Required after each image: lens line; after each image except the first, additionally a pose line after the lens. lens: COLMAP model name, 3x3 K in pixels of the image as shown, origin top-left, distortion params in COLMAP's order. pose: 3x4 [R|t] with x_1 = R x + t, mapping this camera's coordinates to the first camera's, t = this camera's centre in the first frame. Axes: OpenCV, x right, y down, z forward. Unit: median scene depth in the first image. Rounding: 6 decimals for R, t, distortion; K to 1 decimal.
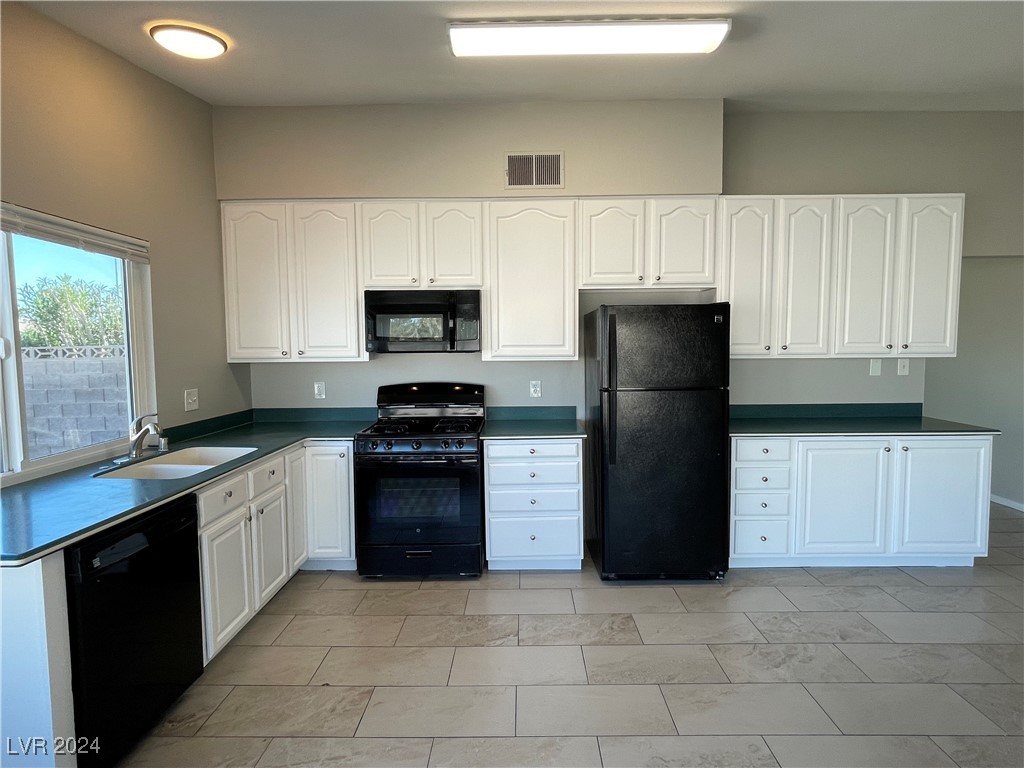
lens RADIAL K [[535.6, 0, 514.7], [0, 535.6, 382.6], [0, 0, 1]] dist [0.002825, 0.000309]
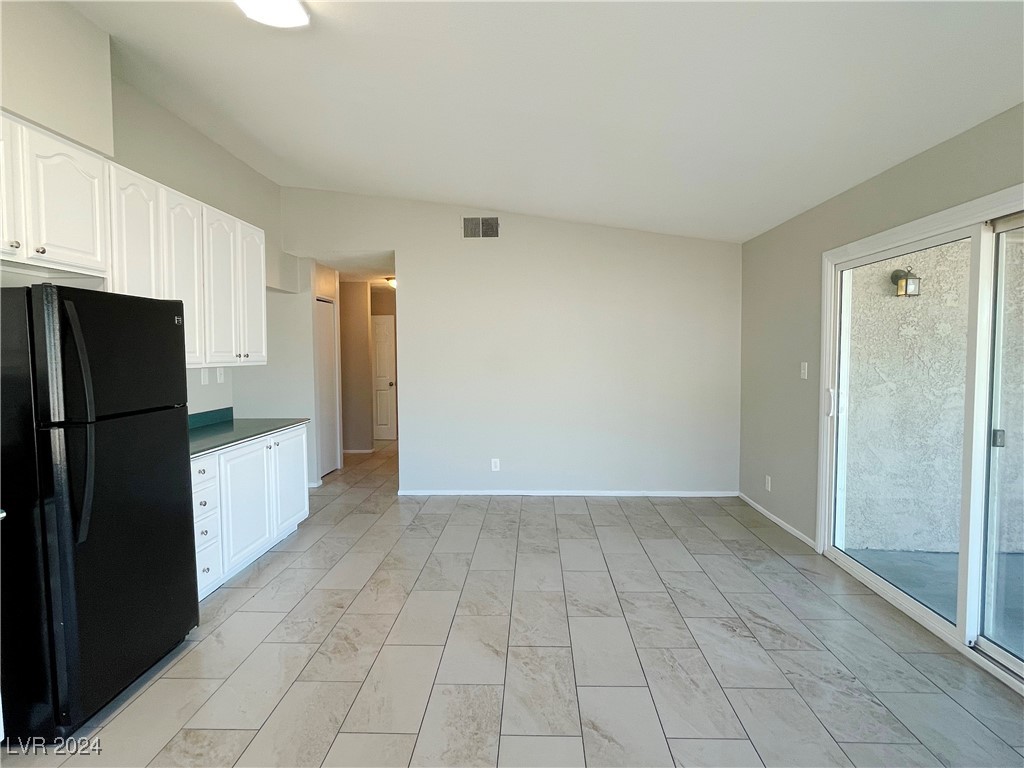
lens RADIAL K [[535.6, 0, 515.4], [0, 535.6, 380.6], [0, 0, 1]] dist [0.002825, 0.000309]
pose [[0.040950, -0.043173, 0.998228, -0.390143], [0.078207, 0.996139, 0.039874, -0.017978], [-0.996096, 0.076435, 0.044168, 0.425222]]
